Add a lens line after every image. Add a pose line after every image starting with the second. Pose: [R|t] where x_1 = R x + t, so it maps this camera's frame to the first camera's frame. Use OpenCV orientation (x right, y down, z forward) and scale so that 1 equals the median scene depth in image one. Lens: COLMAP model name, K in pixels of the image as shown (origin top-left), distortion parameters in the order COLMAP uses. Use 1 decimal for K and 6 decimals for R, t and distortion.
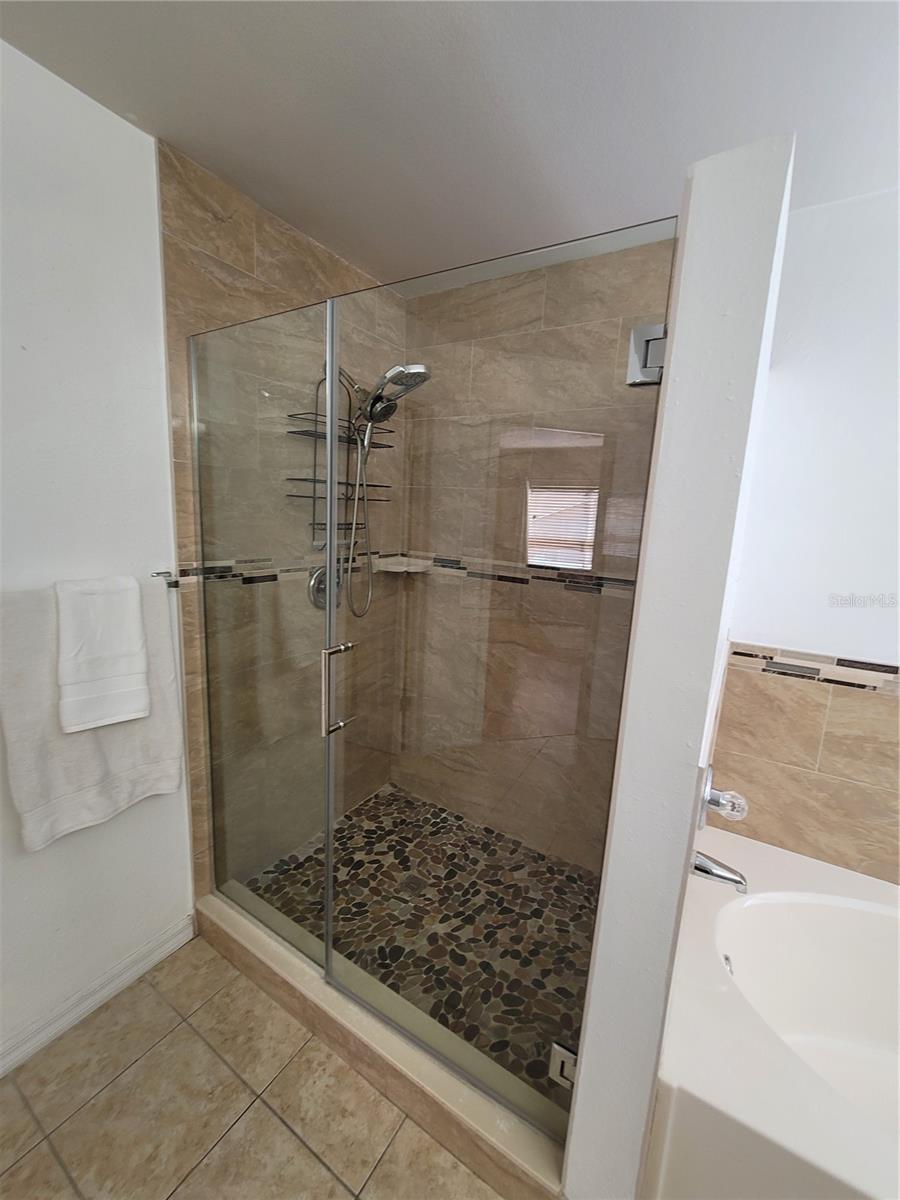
lens RADIAL K [[489.5, 0, 441.6], [0, 489.5, 604.2], [0, 0, 1]] dist [-0.008689, 0.002694]
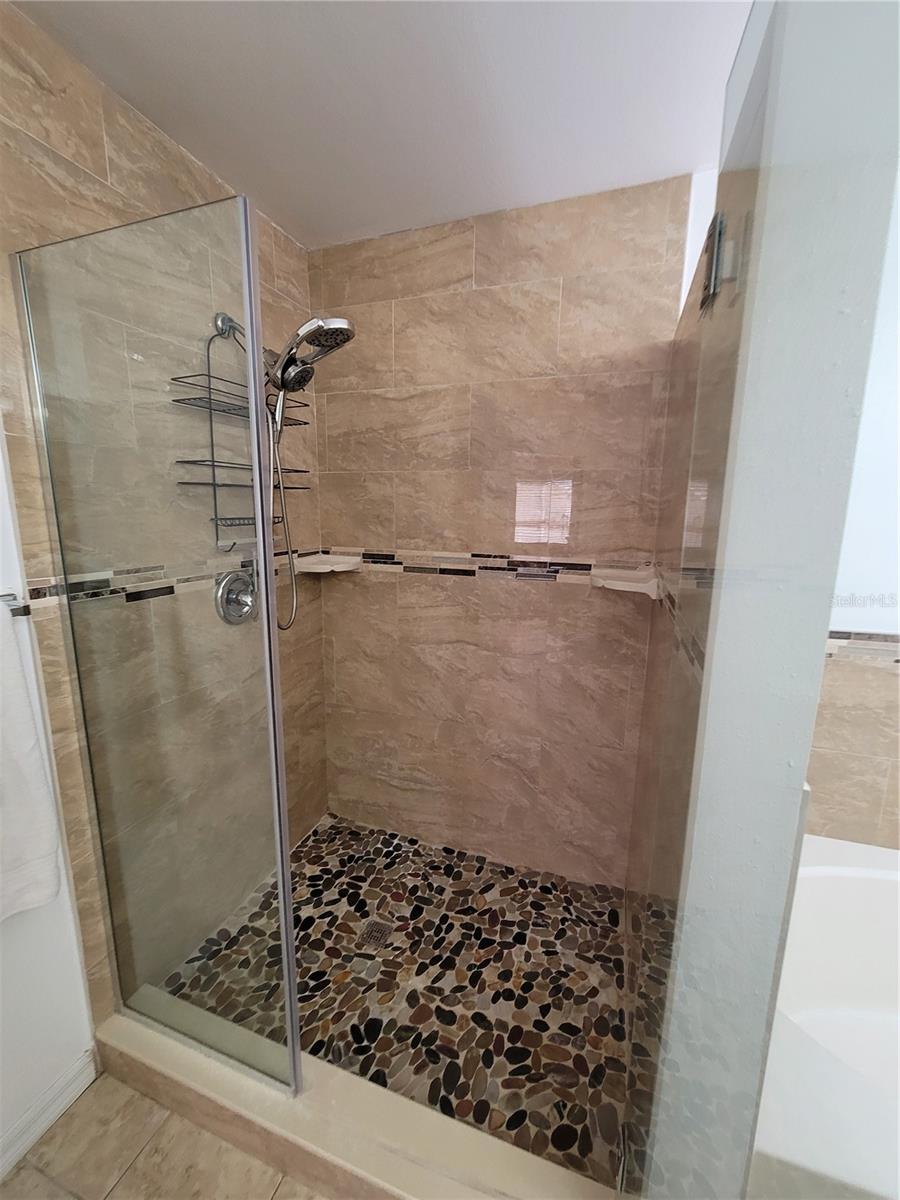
lens RADIAL K [[489.5, 0, 445.9], [0, 489.5, 604.2], [0, 0, 1]] dist [-0.008689, 0.002694]
pose [[0.973763, -0.080364, 0.212902, -0.084517], [0.077811, 0.996760, 0.020358, -0.014104], [-0.213848, -0.003258, 0.976862, 0.153602]]
